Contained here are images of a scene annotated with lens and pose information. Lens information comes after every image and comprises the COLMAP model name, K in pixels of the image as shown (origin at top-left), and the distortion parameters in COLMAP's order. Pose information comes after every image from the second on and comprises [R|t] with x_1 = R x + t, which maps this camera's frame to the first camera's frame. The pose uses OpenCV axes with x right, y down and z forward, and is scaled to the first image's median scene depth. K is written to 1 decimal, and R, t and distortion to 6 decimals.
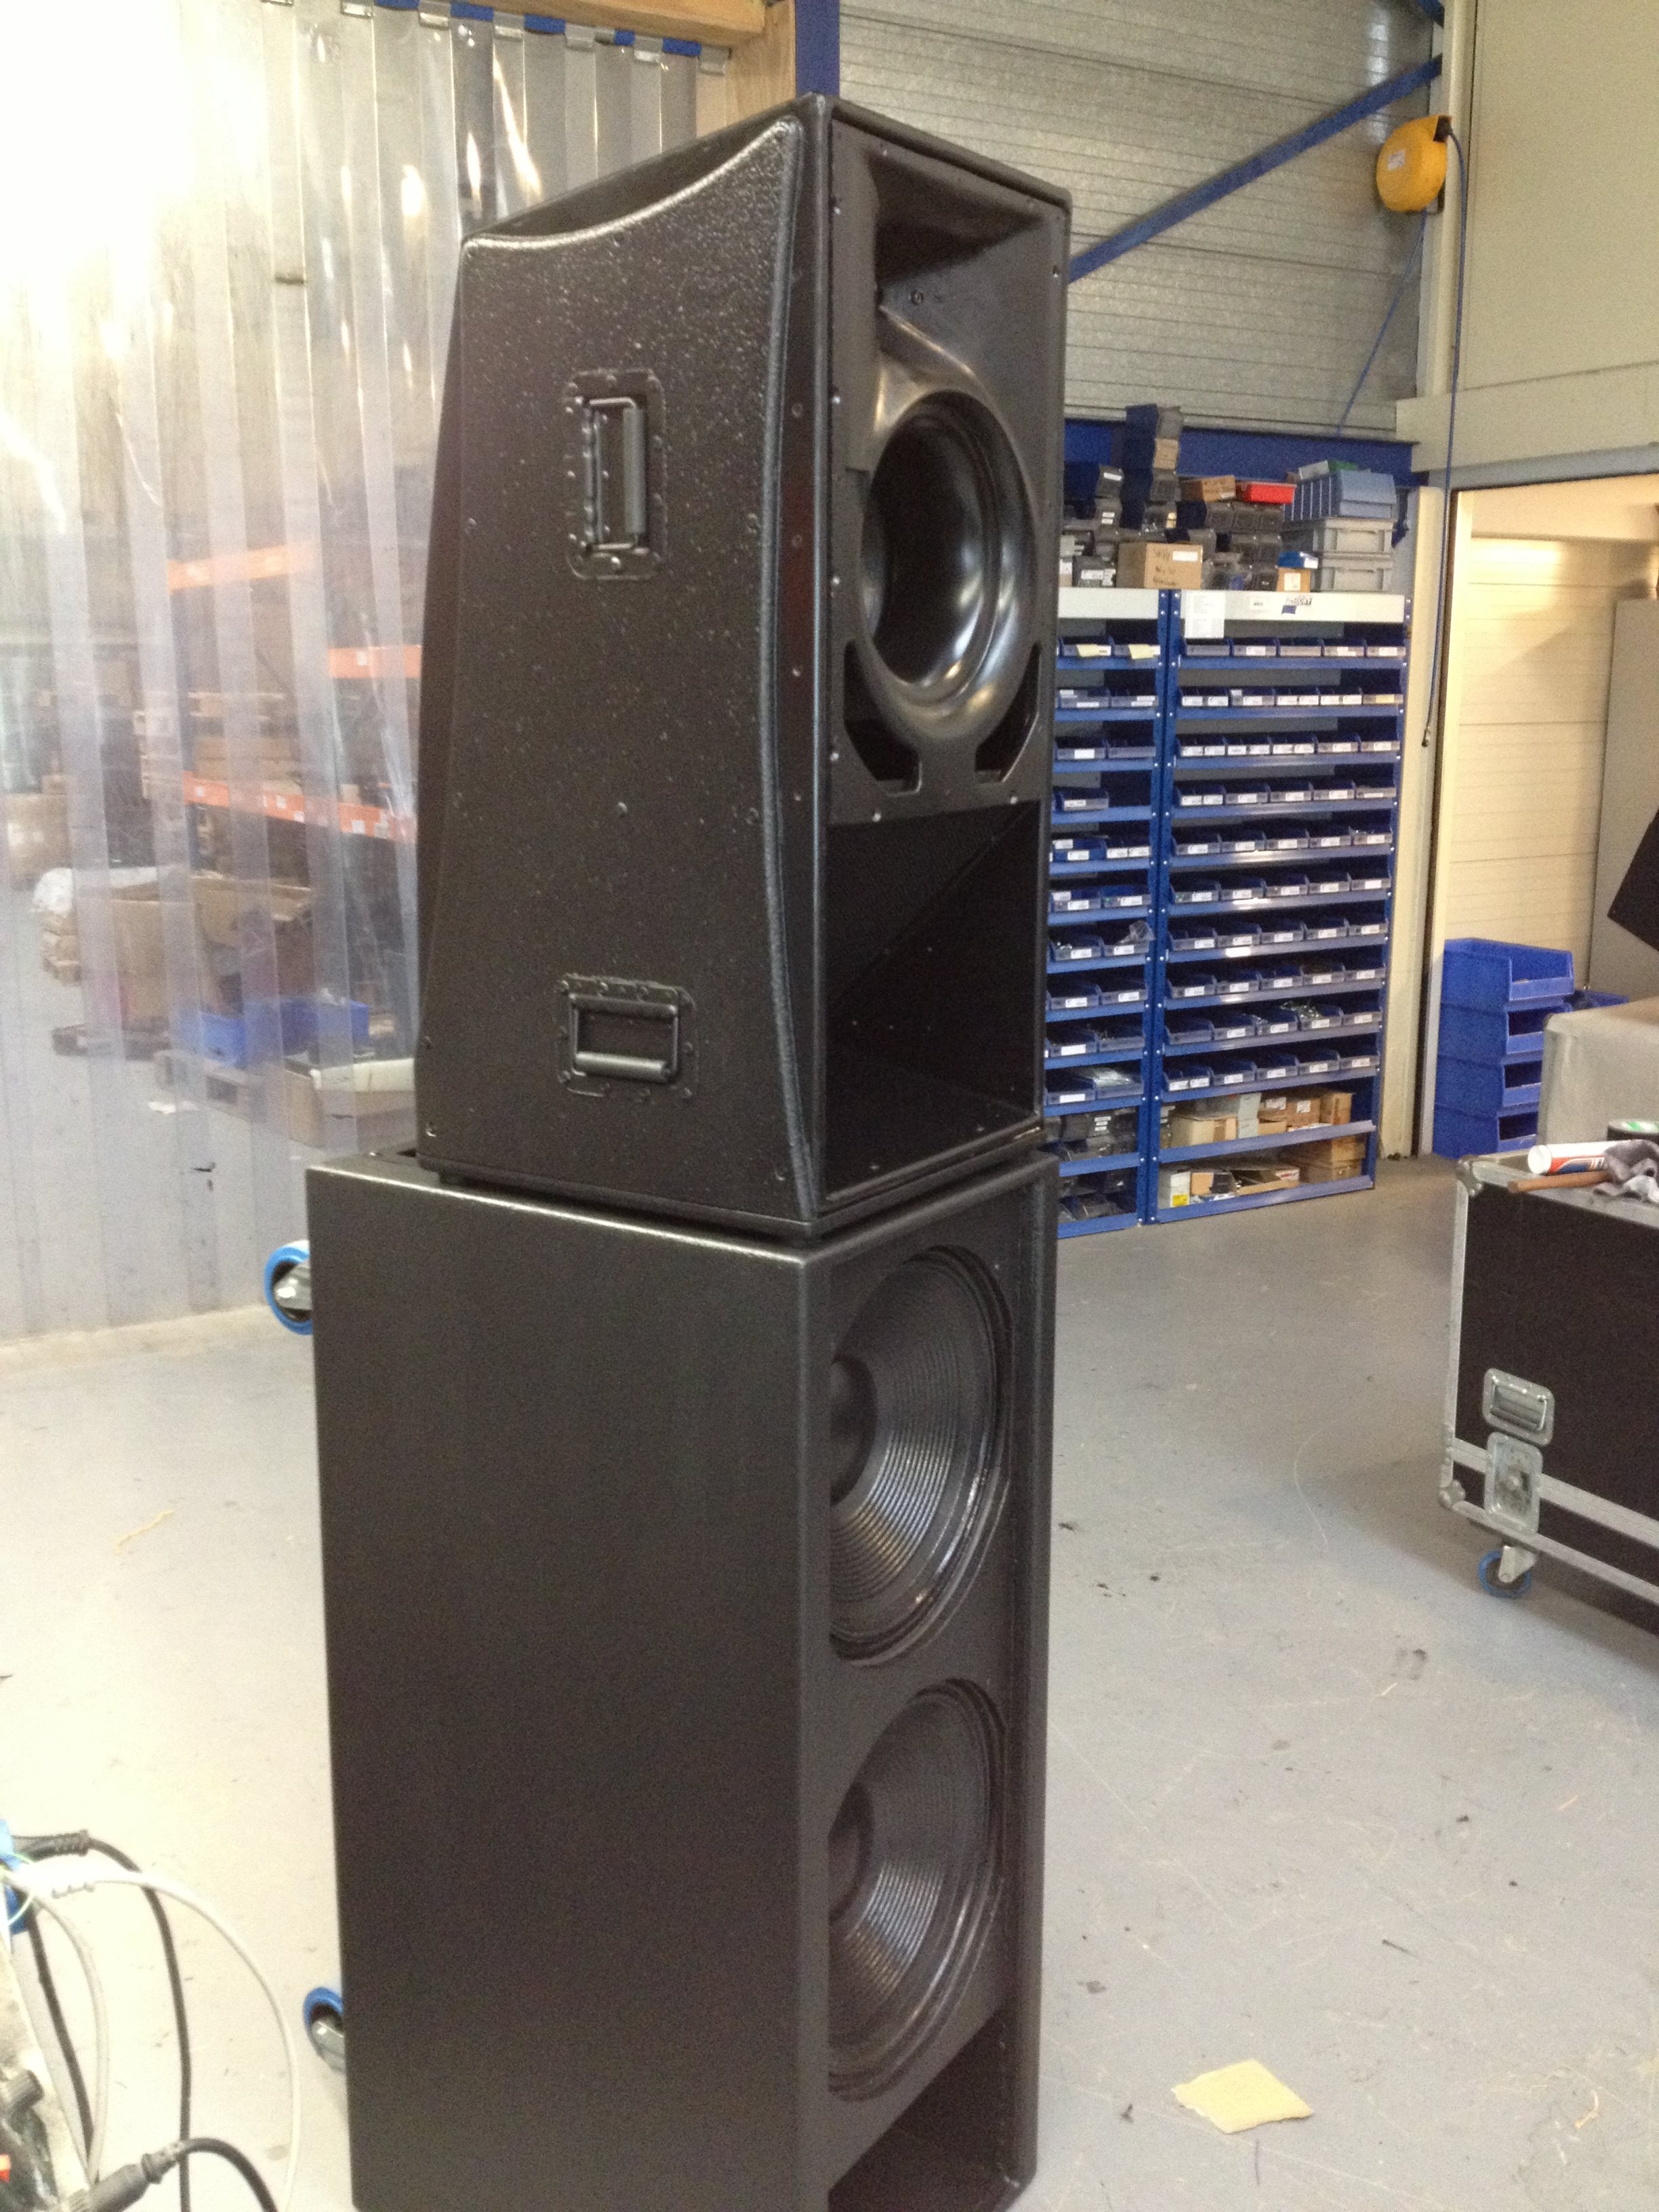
lens RADIAL K [[2058.9, 0, 813.3], [0, 2058.9, 1126.9], [0, 0, 1]] dist [0.184692, -0.392389]
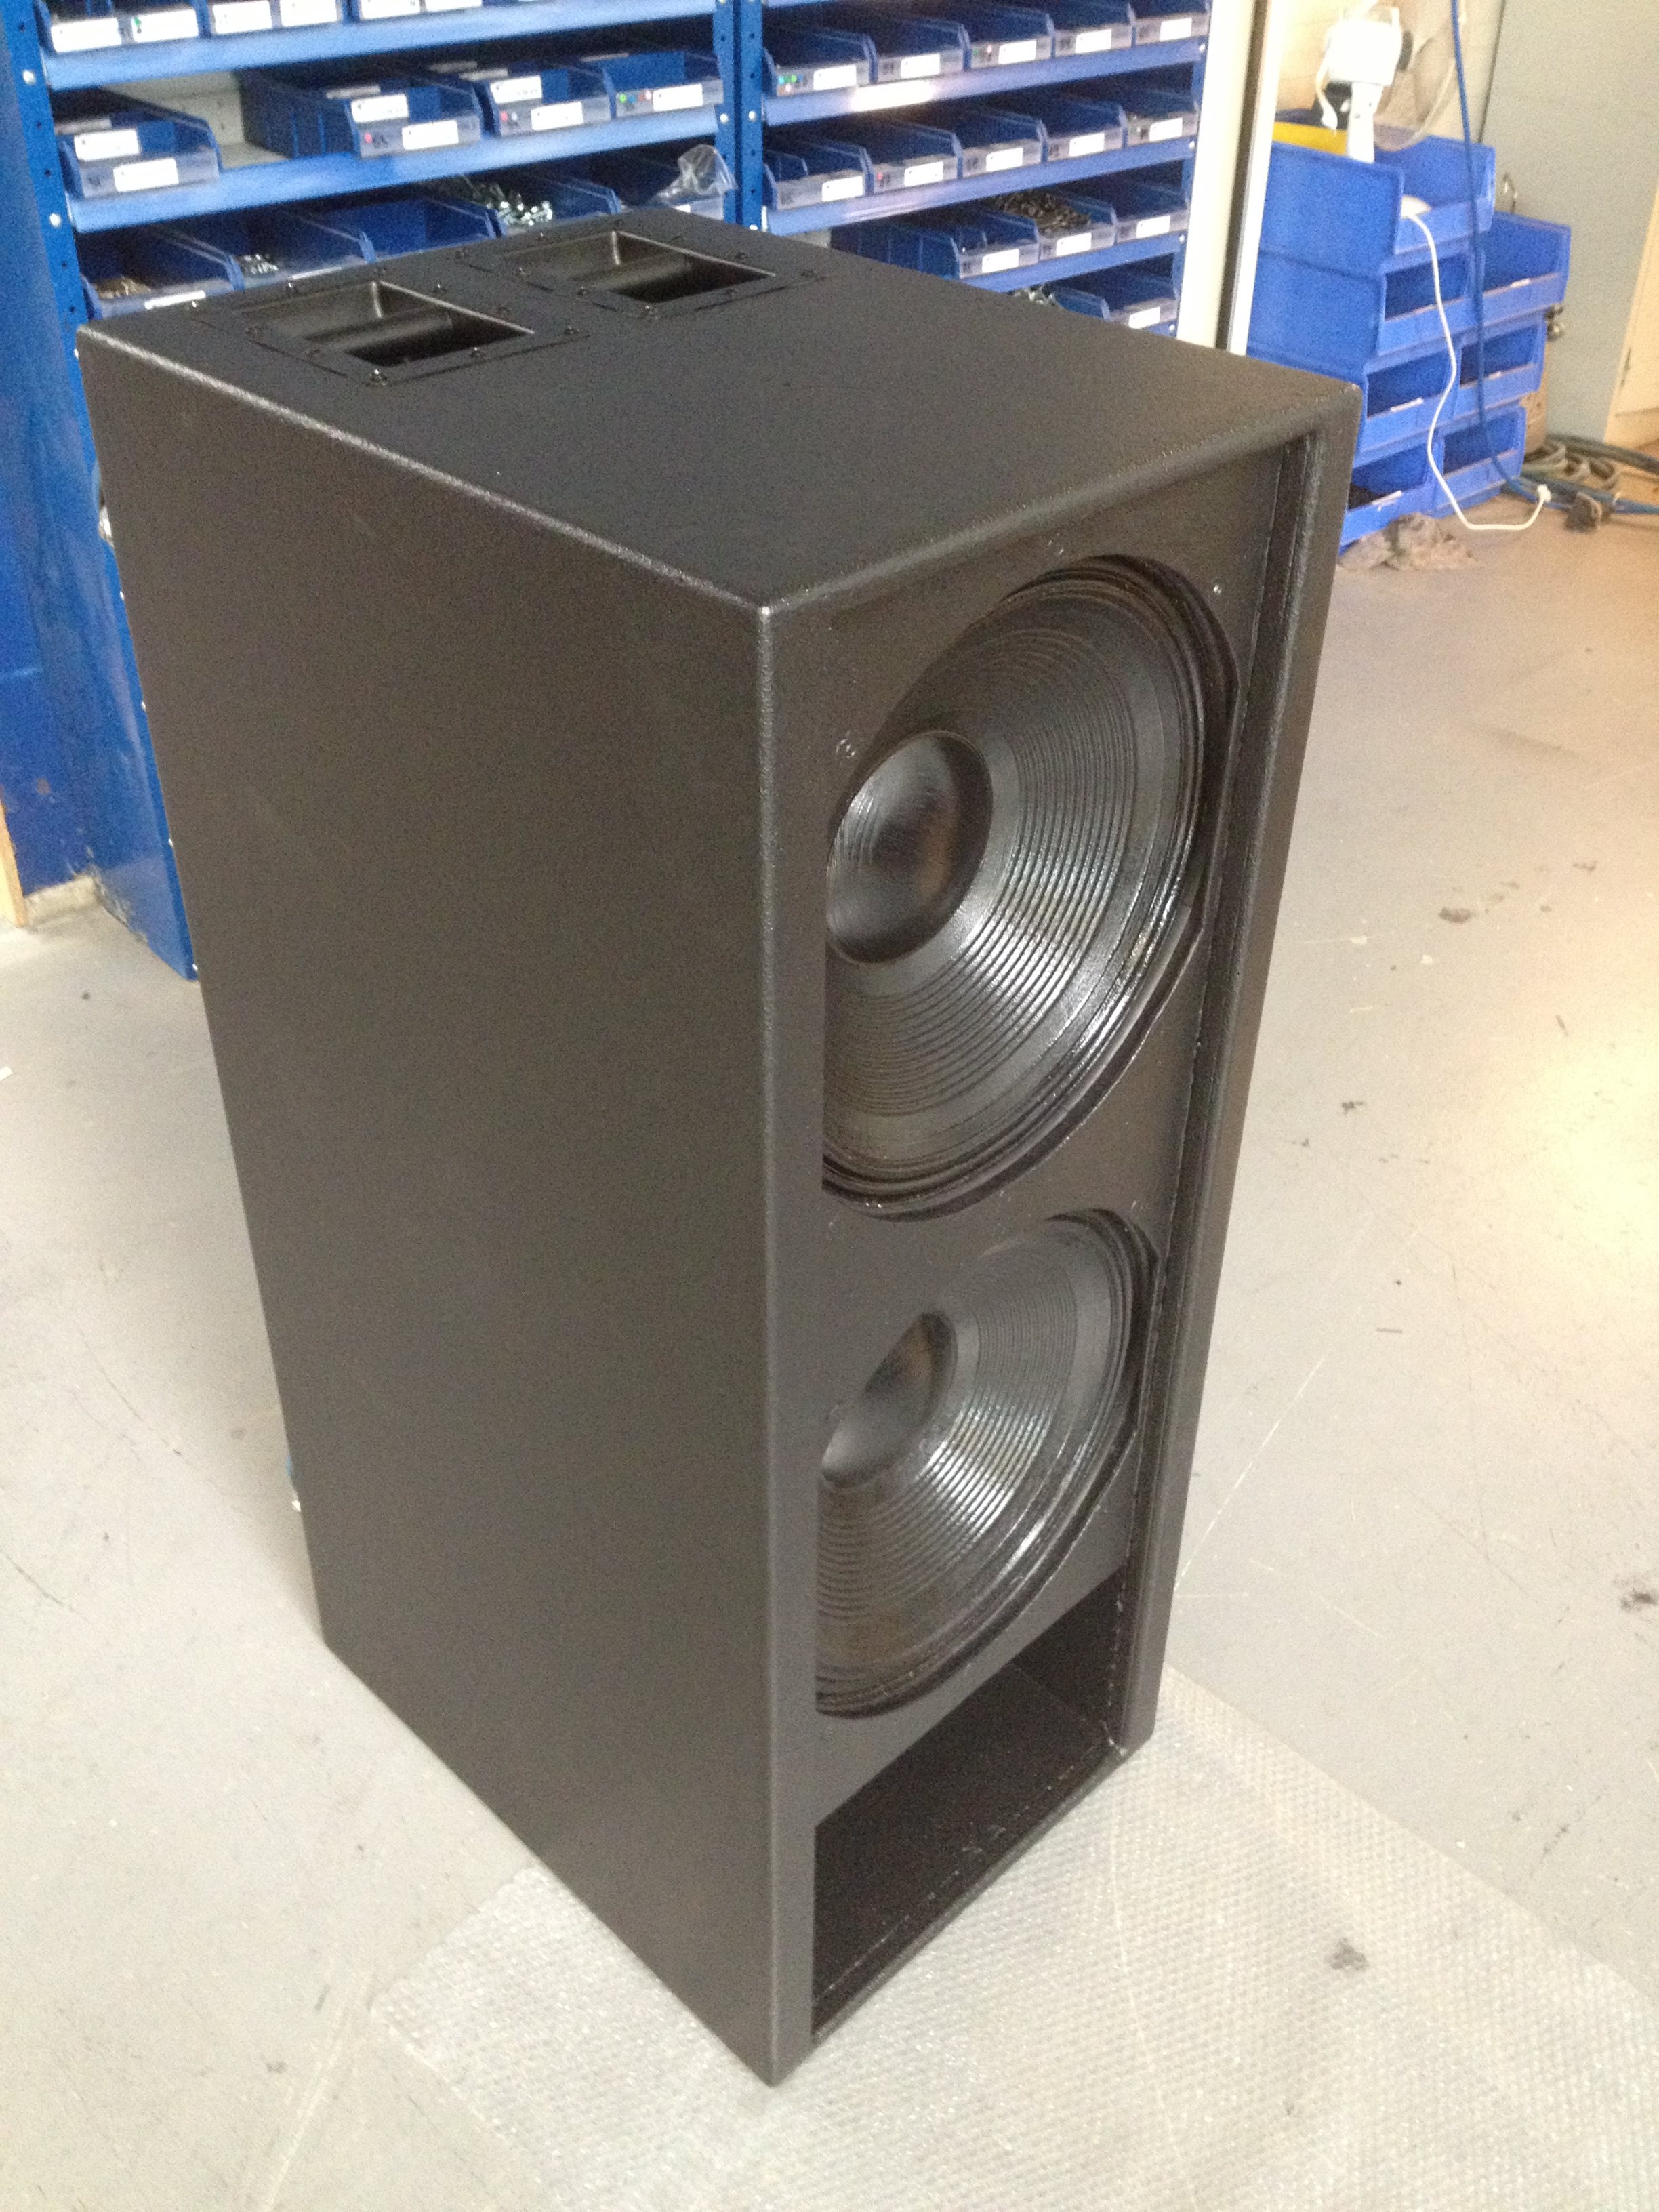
lens RADIAL K [[2092.5, 0, 835.3], [0, 2092.5, 1134.3], [0, 0, 1]] dist [0.161339, -0.359880]
pose [[0.983348, -0.094097, 0.155477, 0.094687], [0.023003, 0.913083, 0.407124, -0.090081], [-0.180272, -0.396768, 0.900043, 0.498326]]
